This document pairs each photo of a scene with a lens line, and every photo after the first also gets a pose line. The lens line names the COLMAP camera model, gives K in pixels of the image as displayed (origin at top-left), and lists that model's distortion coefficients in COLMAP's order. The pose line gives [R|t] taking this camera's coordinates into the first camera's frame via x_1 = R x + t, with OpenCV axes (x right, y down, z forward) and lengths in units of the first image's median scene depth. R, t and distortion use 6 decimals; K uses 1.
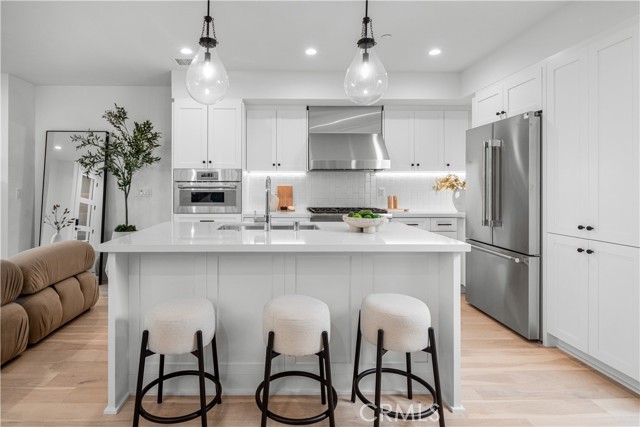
lens RADIAL K [[317.3, 0, 308.2], [0, 317.3, 187.1], [0, 0, 1]] dist [0.000437, -0.003269]
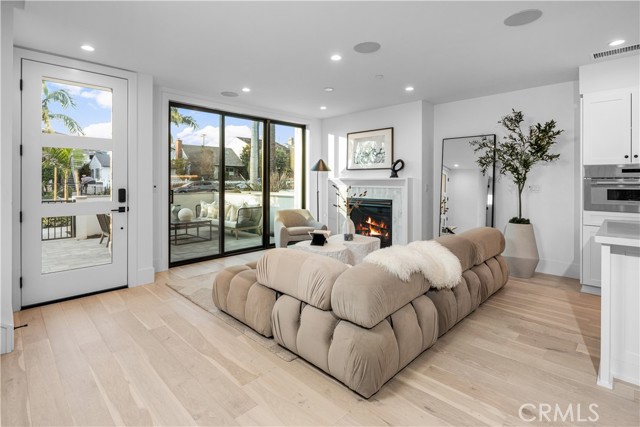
lens RADIAL K [[317.3, 0, 318.4], [0, 317.3, 180.0], [0, 0, 1]] dist [0.000437, -0.003269]
pose [[0.697133, -0.002088, -0.716938, -0.279139], [-0.002494, 0.999983, -0.005337, -0.003966], [0.716937, 0.005508, 0.697116, -0.271082]]
